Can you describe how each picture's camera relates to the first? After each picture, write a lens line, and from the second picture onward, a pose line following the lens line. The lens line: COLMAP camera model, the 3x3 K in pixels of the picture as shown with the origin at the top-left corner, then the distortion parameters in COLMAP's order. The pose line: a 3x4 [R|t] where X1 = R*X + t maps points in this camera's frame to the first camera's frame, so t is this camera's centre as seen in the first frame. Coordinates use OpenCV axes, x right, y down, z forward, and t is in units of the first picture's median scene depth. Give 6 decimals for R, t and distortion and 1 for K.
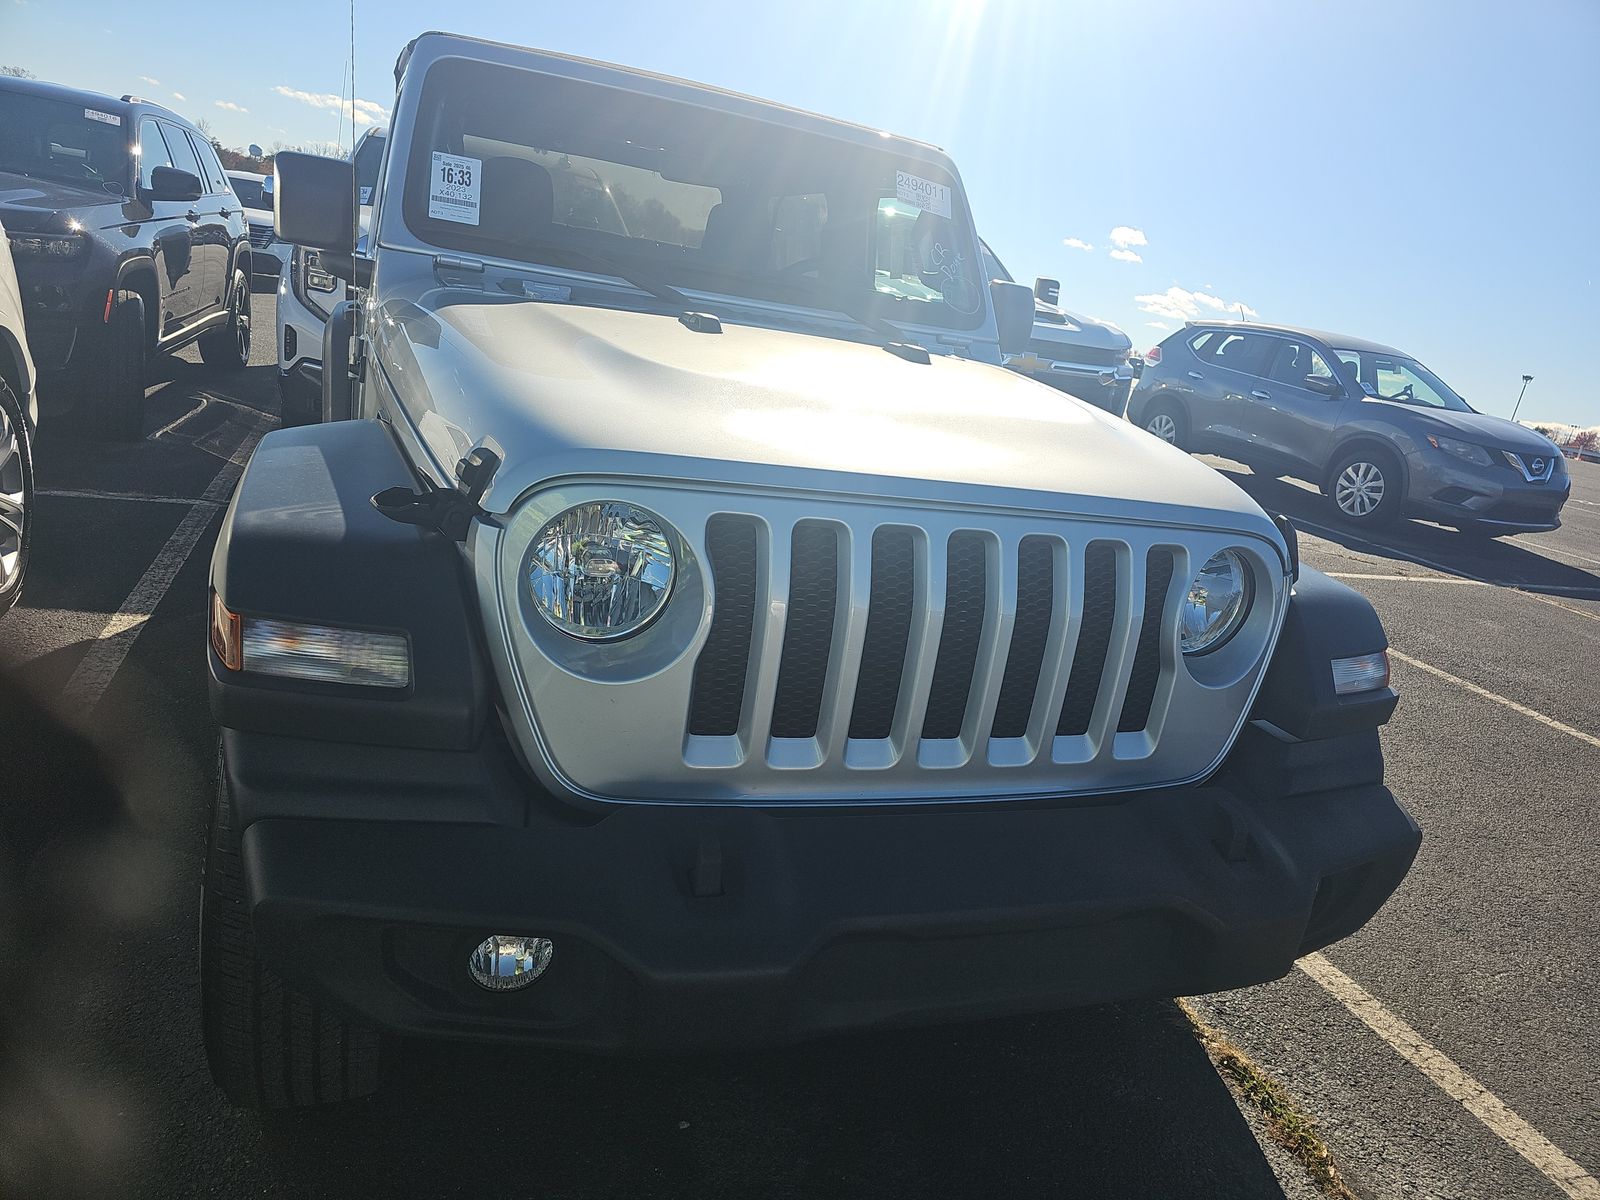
lens RADIAL K [[1068.2, 0, 798.8], [0, 1068.2, 605.7], [0, 0, 1]] dist [0.023551, -0.017889]
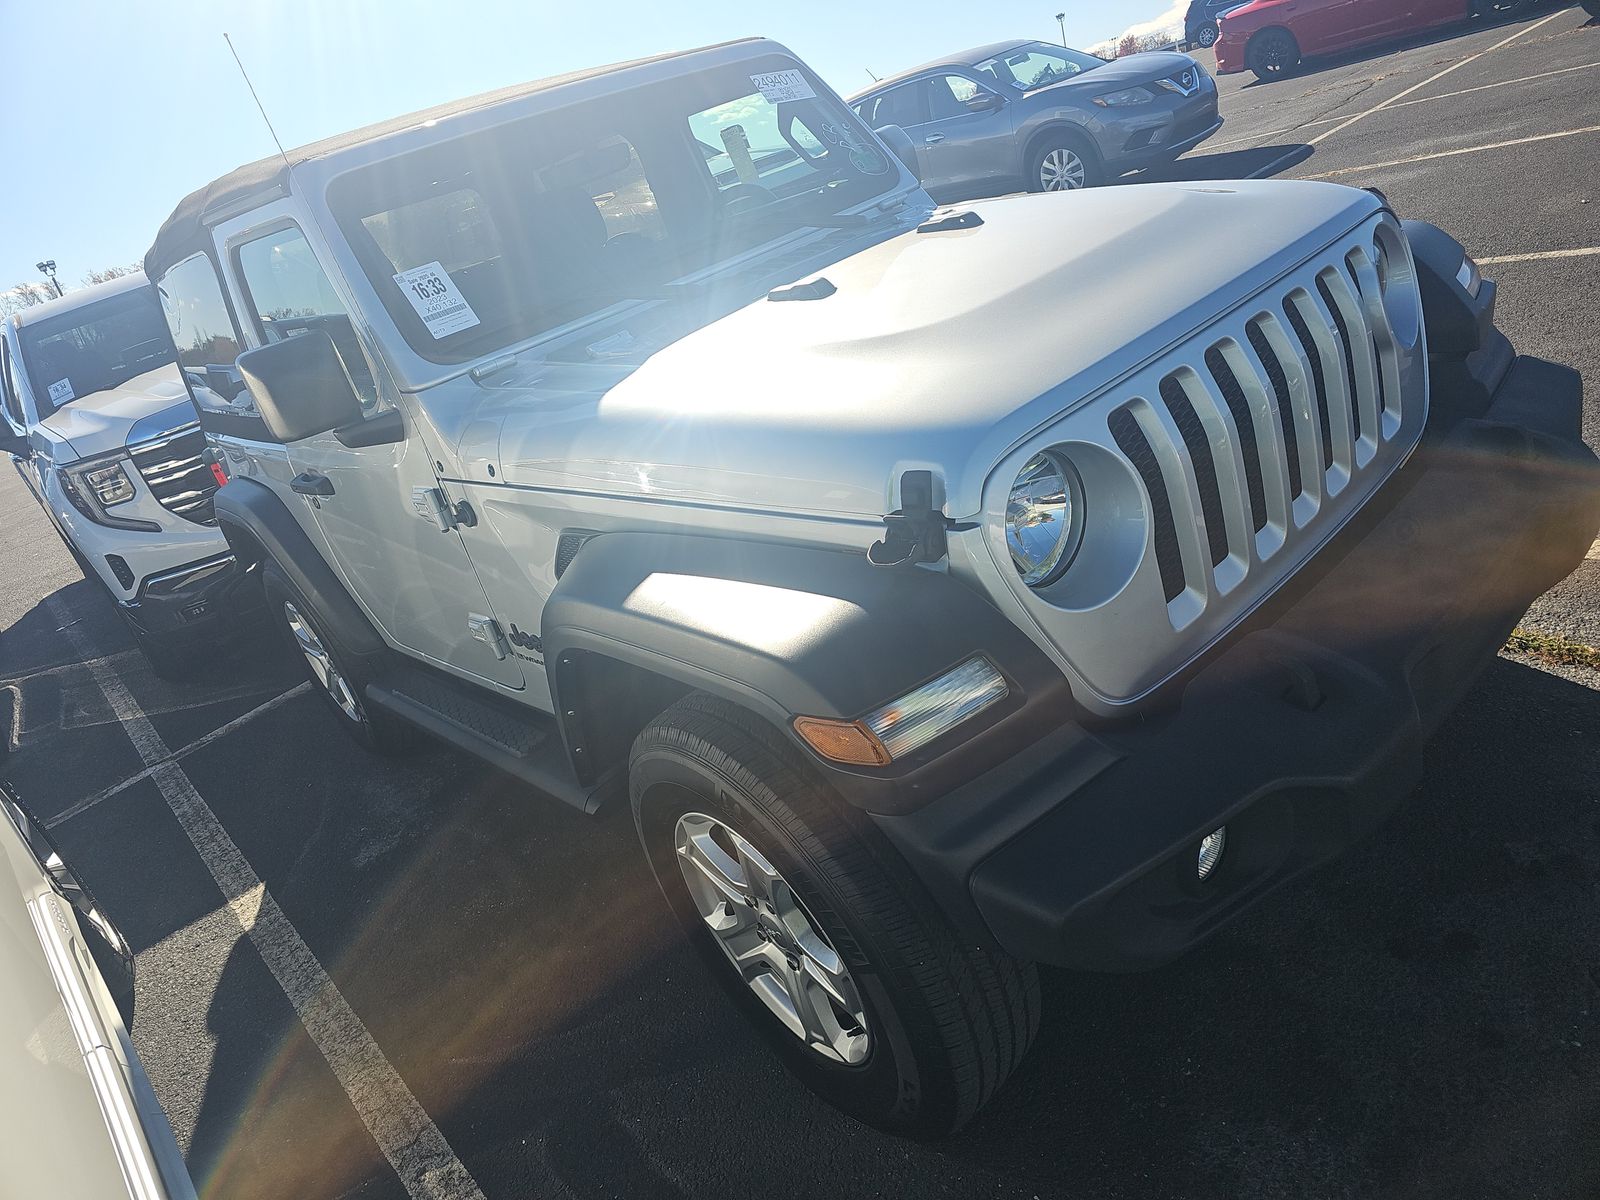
lens RADIAL K [[1068.2, 0, 798.8], [0, 1068.2, 595.2], [0, 0, 1]] dist [0.023551, -0.017889]
pose [[0.833551, -0.527757, 0.163296, -0.095382], [0.510302, 0.848792, 0.138362, -0.037822], [-0.211626, -0.032001, 0.976827, 0.001668]]
